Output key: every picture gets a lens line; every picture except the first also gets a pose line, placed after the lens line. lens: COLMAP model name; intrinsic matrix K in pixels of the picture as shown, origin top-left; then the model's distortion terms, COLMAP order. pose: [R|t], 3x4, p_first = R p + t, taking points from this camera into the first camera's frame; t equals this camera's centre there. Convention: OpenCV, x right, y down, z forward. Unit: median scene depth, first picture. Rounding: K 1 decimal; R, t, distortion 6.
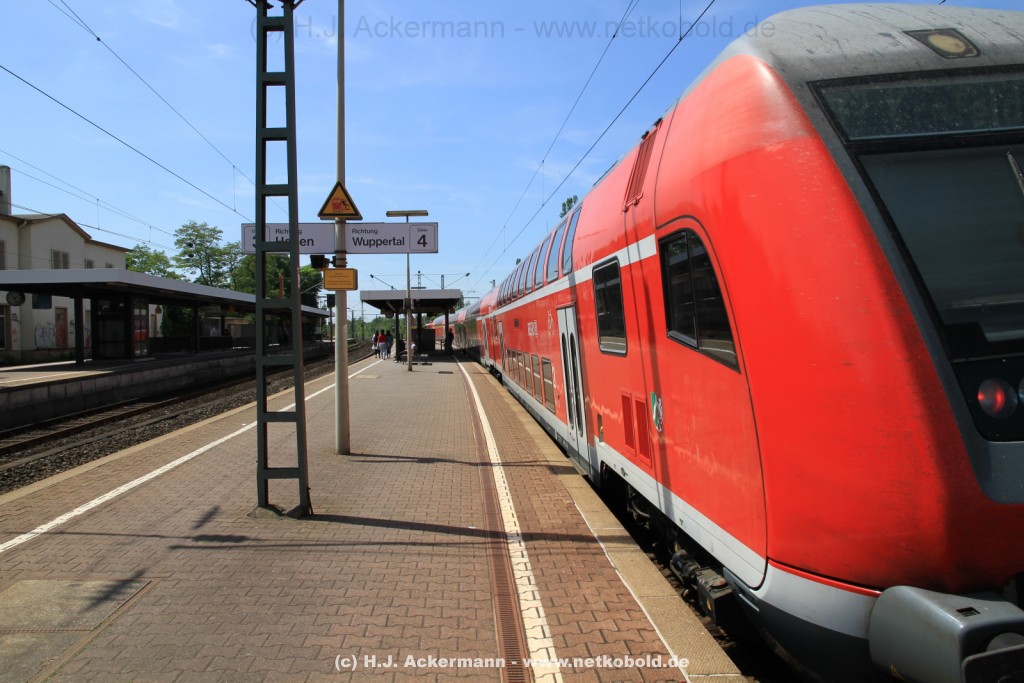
lens RADIAL K [[736.4, 0, 509.7], [0, 736.4, 340.6], [0, 0, 1]] dist [-0.108956, 0.099118]
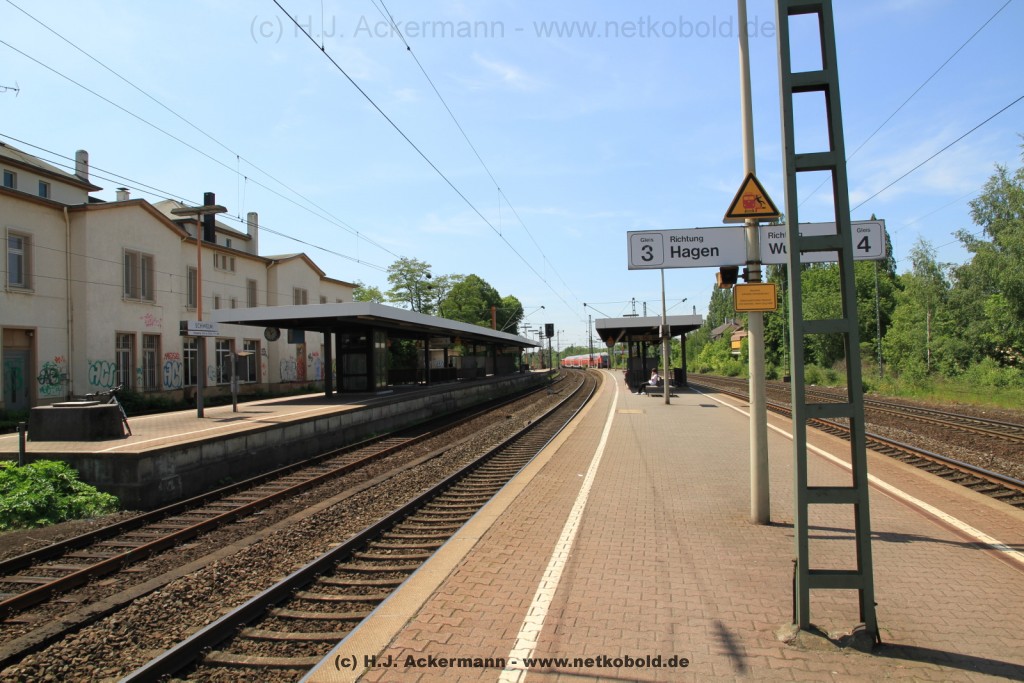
lens RADIAL K [[739.2, 0, 510.4], [0, 739.2, 340.2], [0, 0, 1]] dist [-0.105031, 0.097975]
pose [[0.967883, -0.020333, -0.250578, -0.286464], [0.010484, 0.999121, -0.040578, -0.009538], [0.251183, 0.036647, 0.967246, 0.182268]]
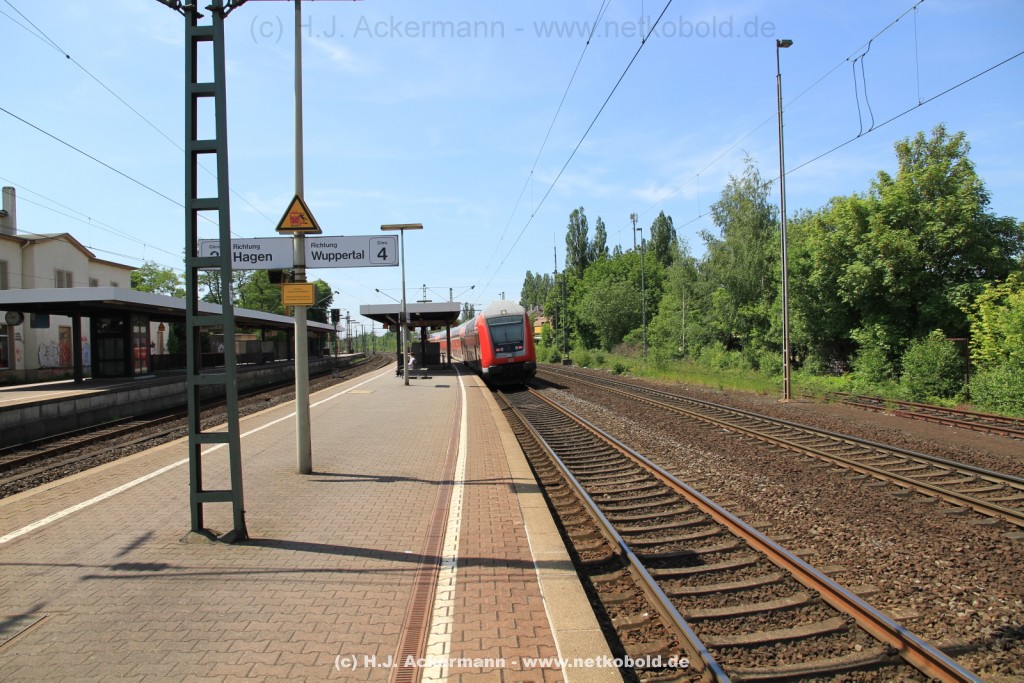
lens RADIAL K [[736.4, 0, 509.7], [0, 736.4, 340.6], [0, 0, 1]] dist [-0.108956, 0.099118]
pose [[0.999748, -0.015088, -0.016618, 0.064265], [0.014815, 0.999755, -0.016442, -0.001952], [0.016862, 0.016191, 0.999727, 0.028924]]
